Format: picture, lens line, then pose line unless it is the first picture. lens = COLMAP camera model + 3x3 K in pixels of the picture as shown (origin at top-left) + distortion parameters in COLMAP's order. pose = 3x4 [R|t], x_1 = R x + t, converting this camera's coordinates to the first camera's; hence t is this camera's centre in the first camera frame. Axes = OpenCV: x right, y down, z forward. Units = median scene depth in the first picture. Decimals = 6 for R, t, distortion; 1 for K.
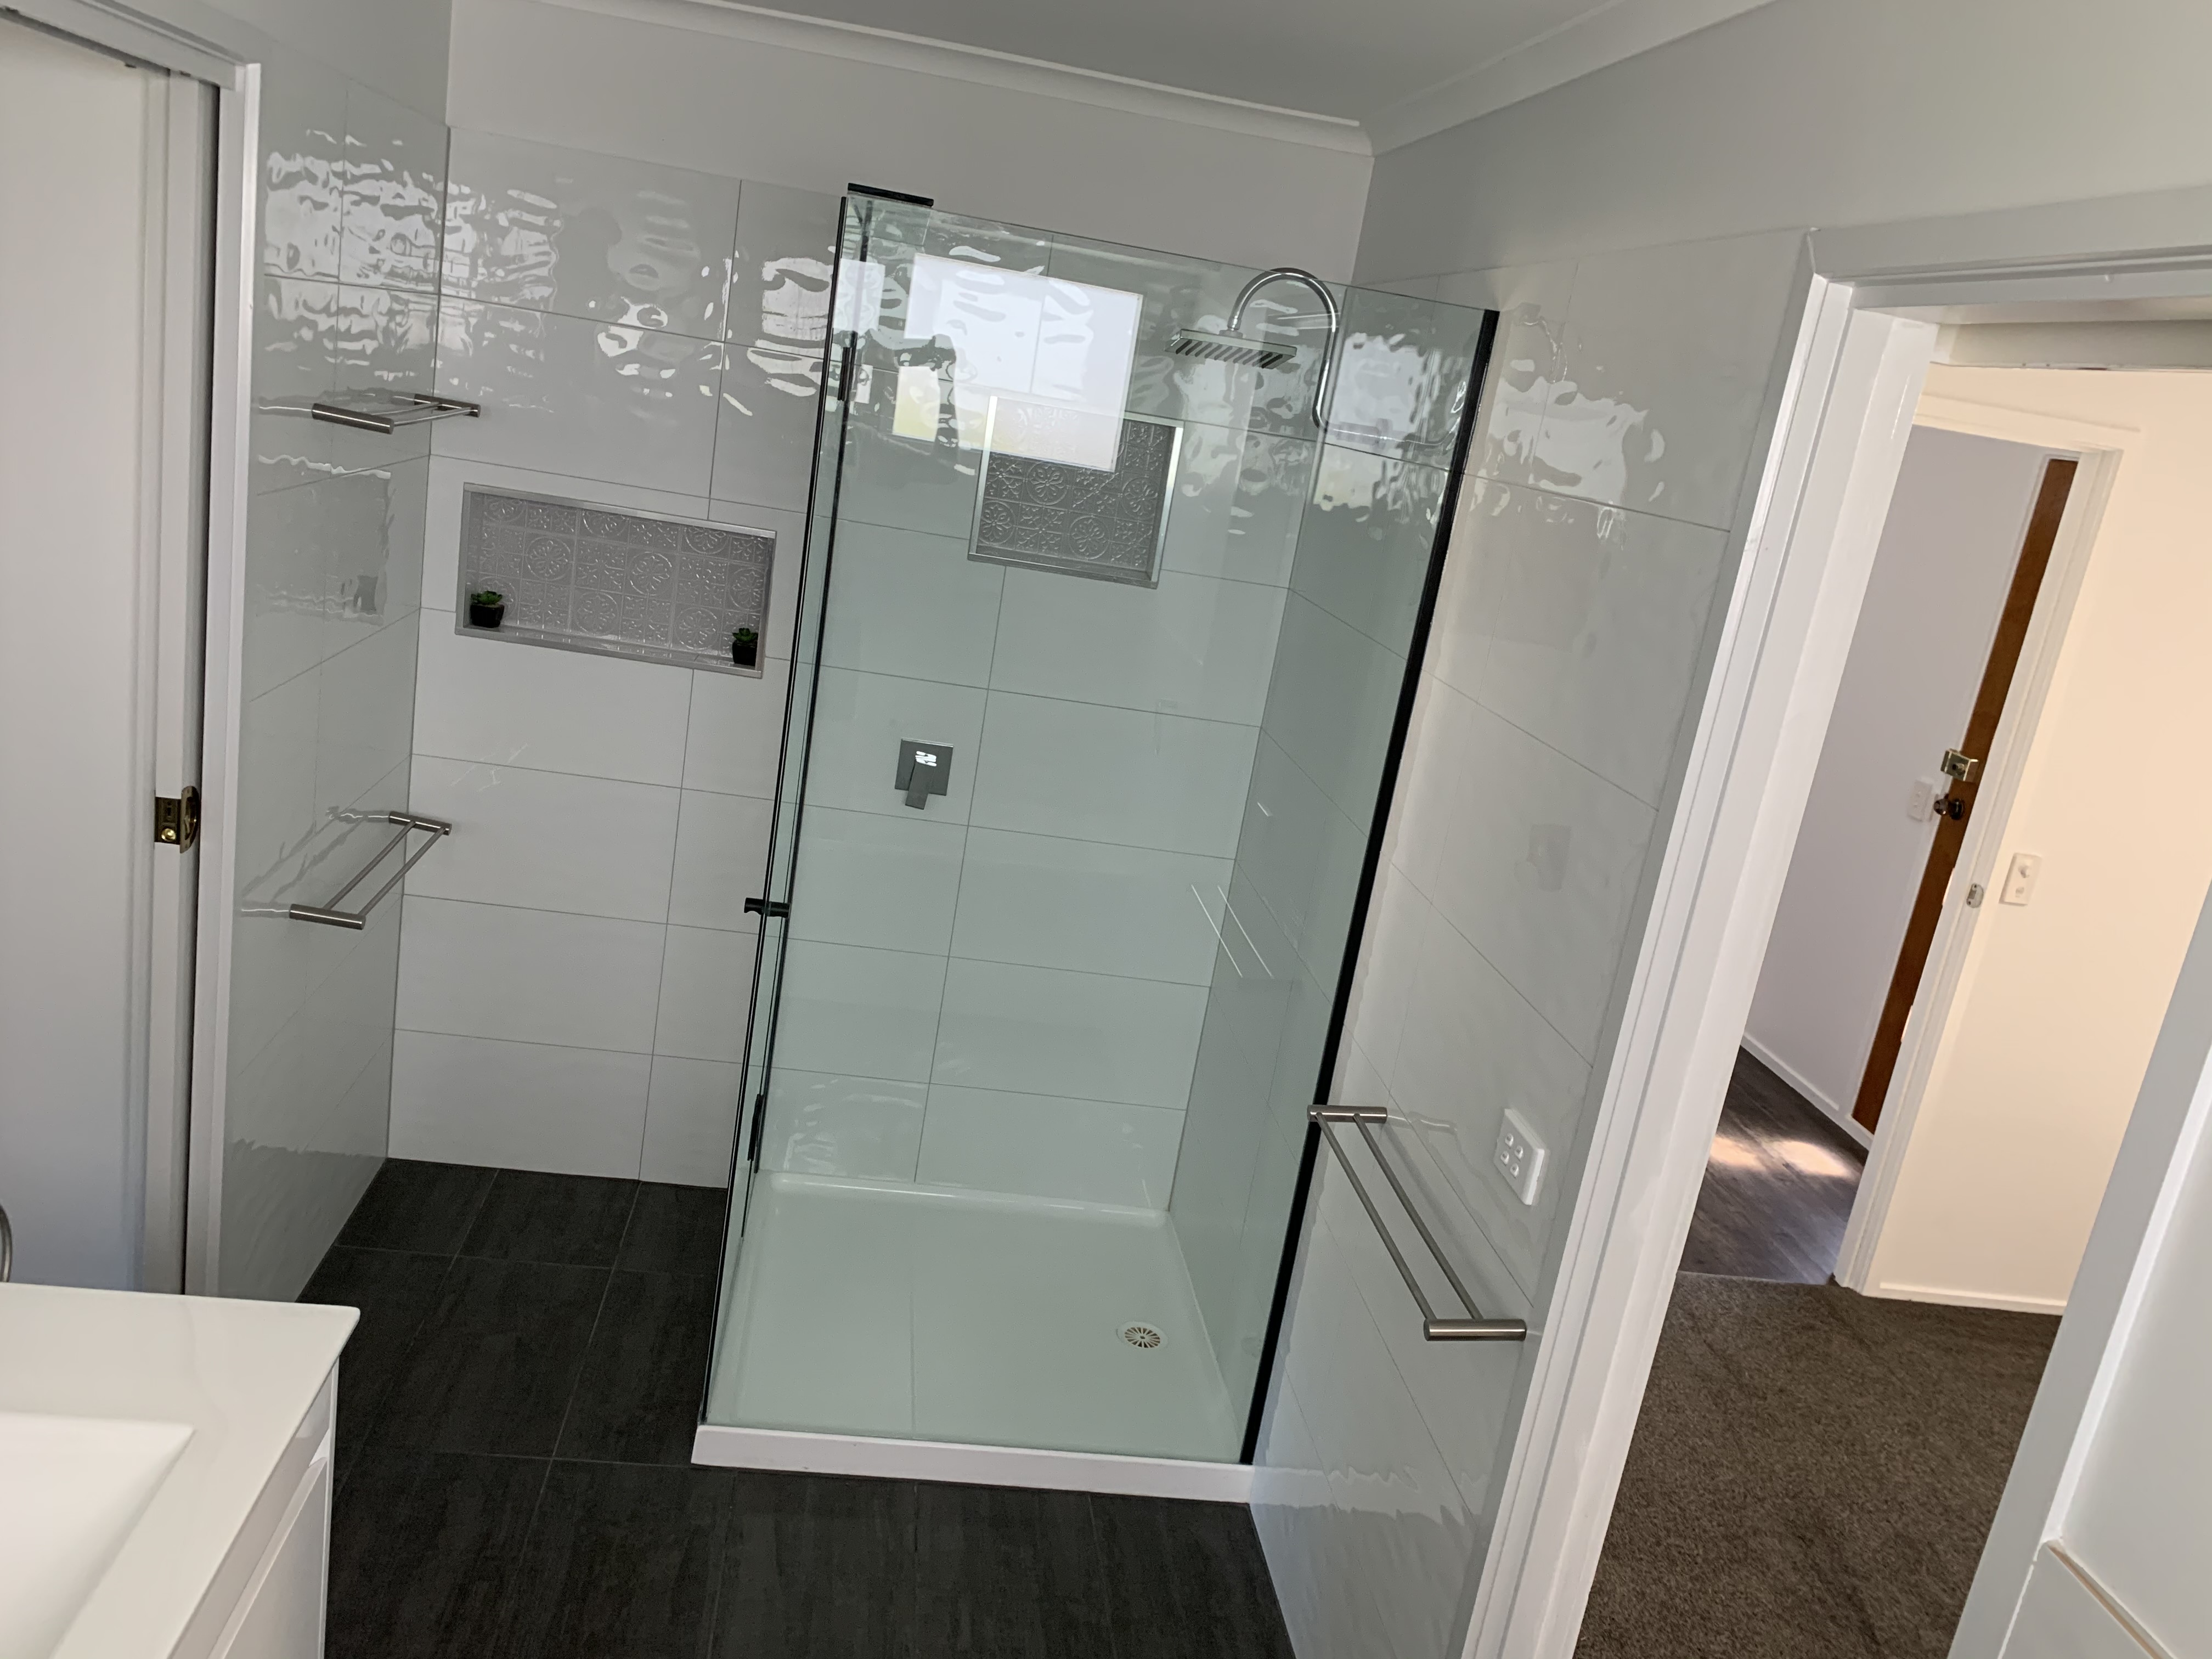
lens RADIAL K [[1666.1, 0, 1115.2], [0, 1666.1, 802.9], [0, 0, 1]] dist [0.056611, -0.073270]
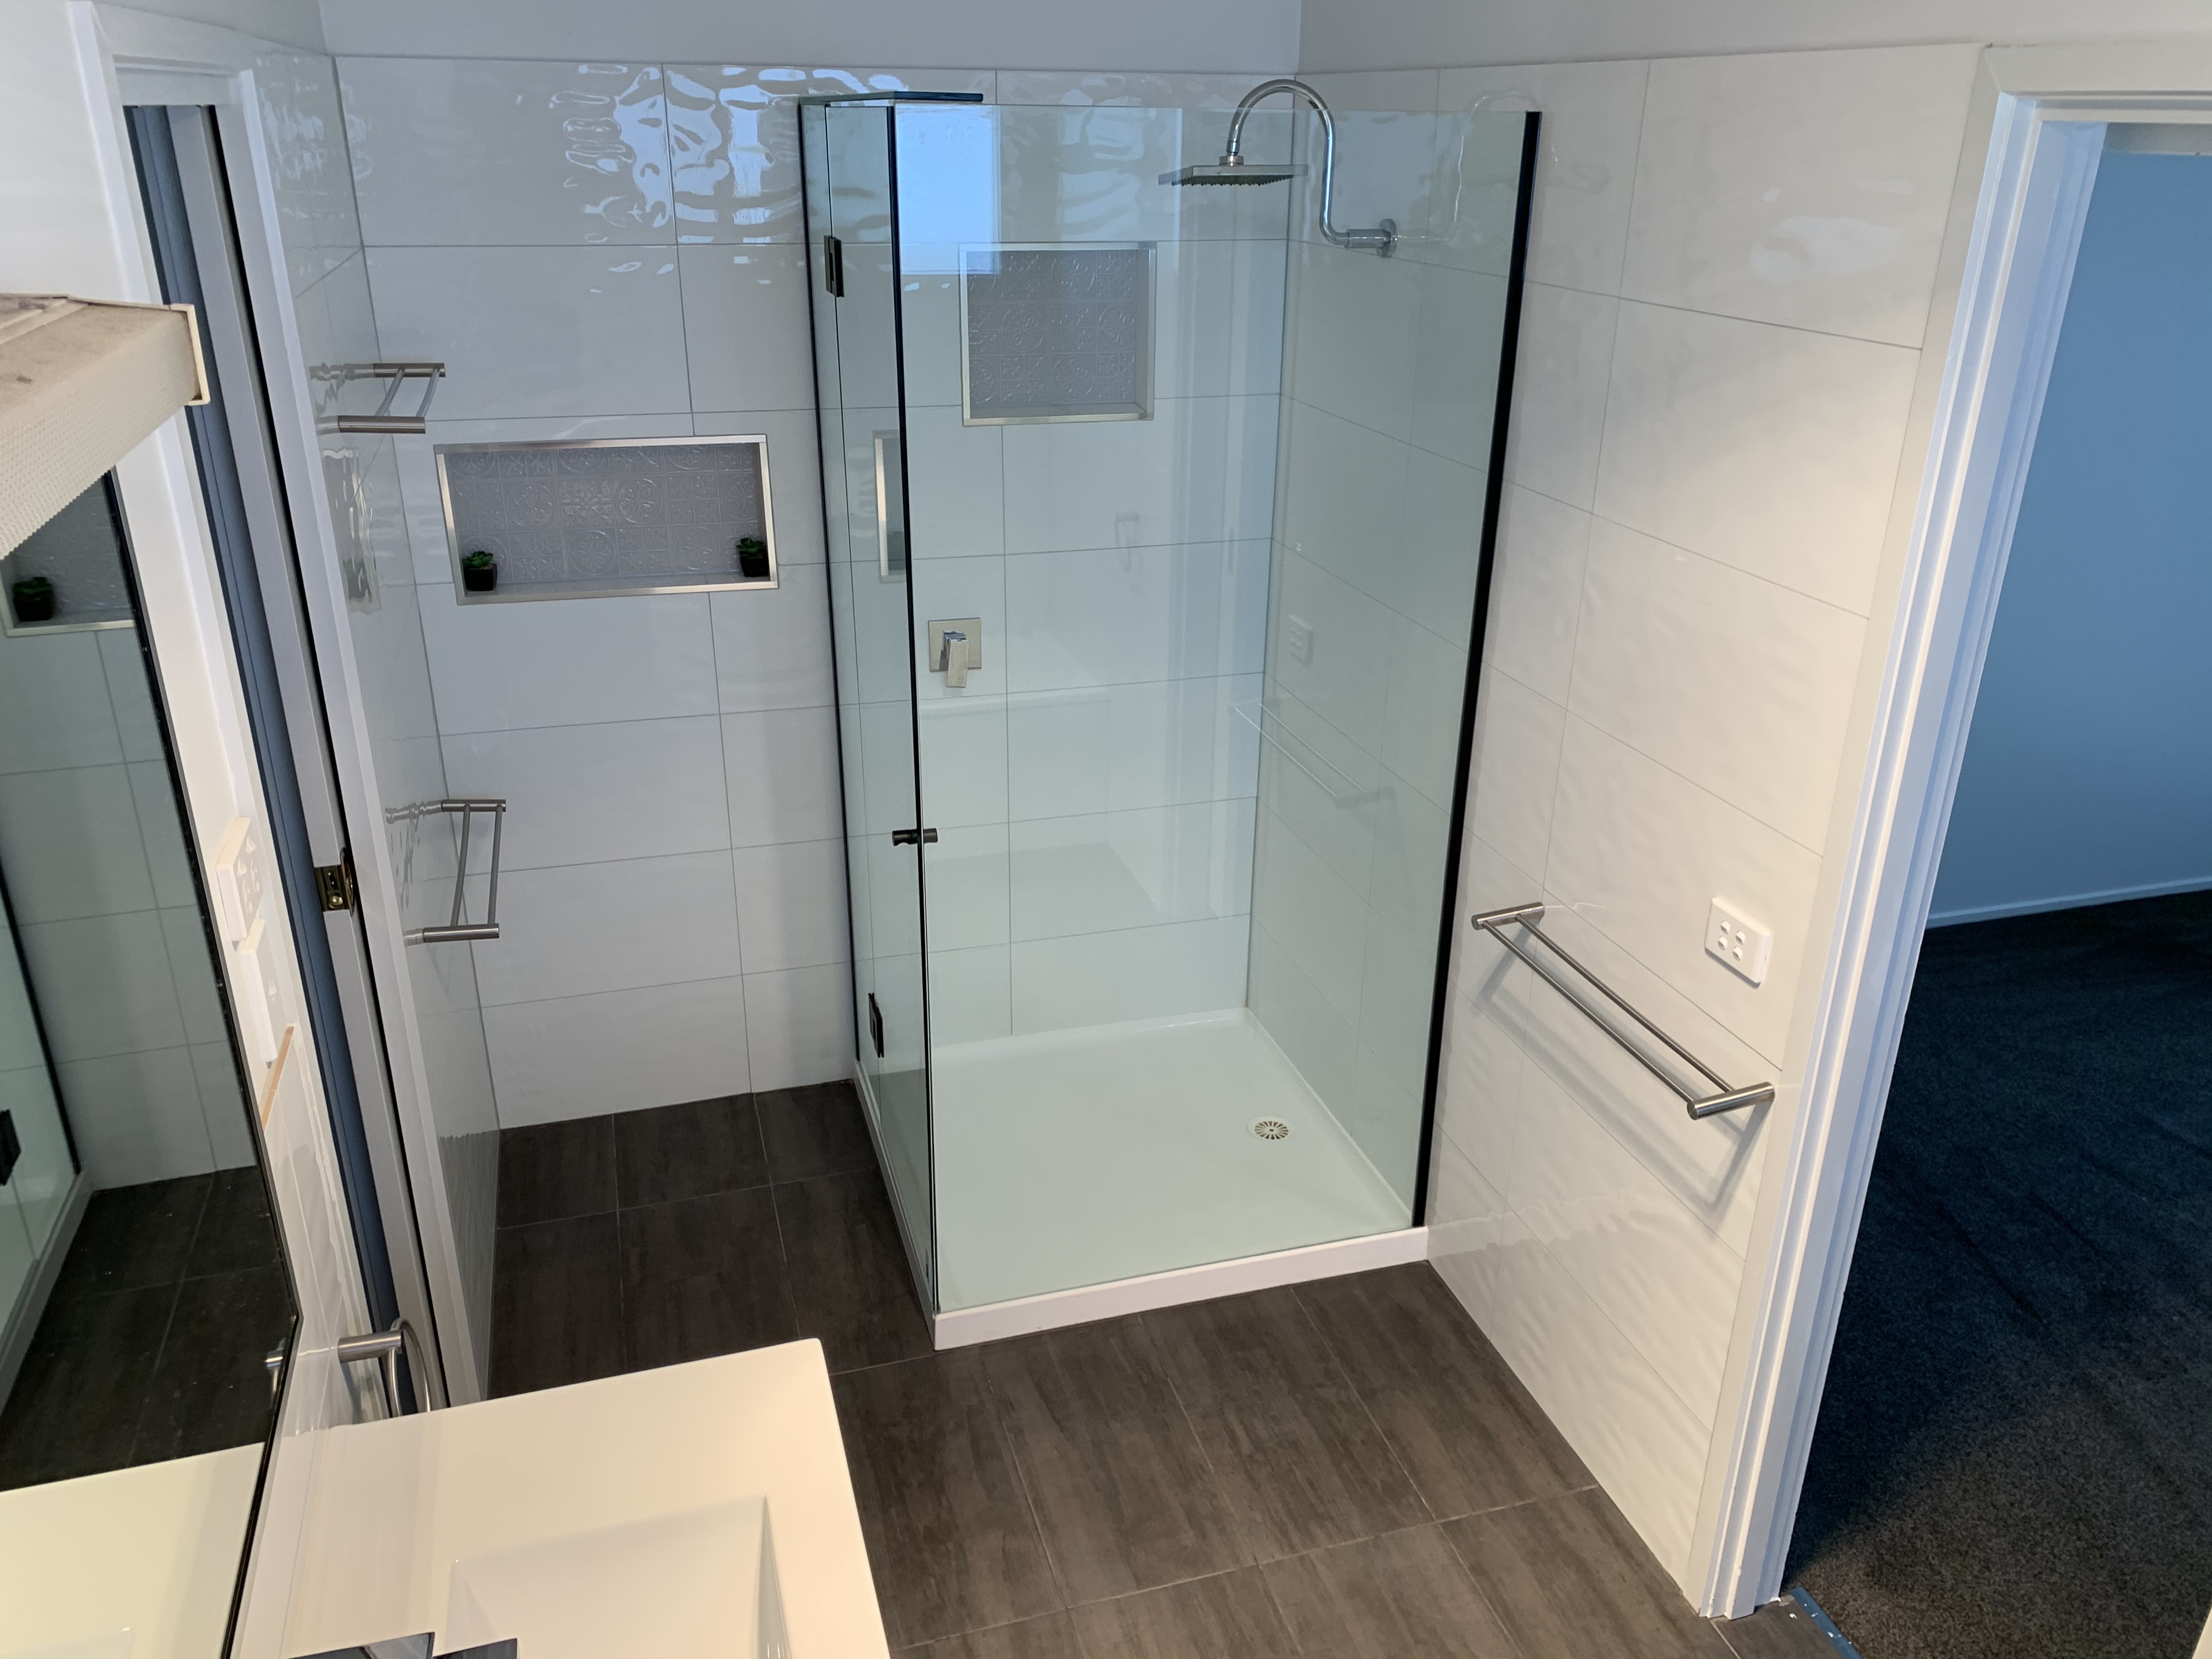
lens RADIAL K [[1666.1, 0, 1115.2], [0, 1666.1, 802.9], [0, 0, 1]] dist [0.056611, -0.073270]
pose [[0.972864, -0.204437, 0.108353, -0.175821], [0.184906, 0.968455, 0.167045, -0.091969], [-0.139085, -0.142477, 0.979977, -0.001779]]
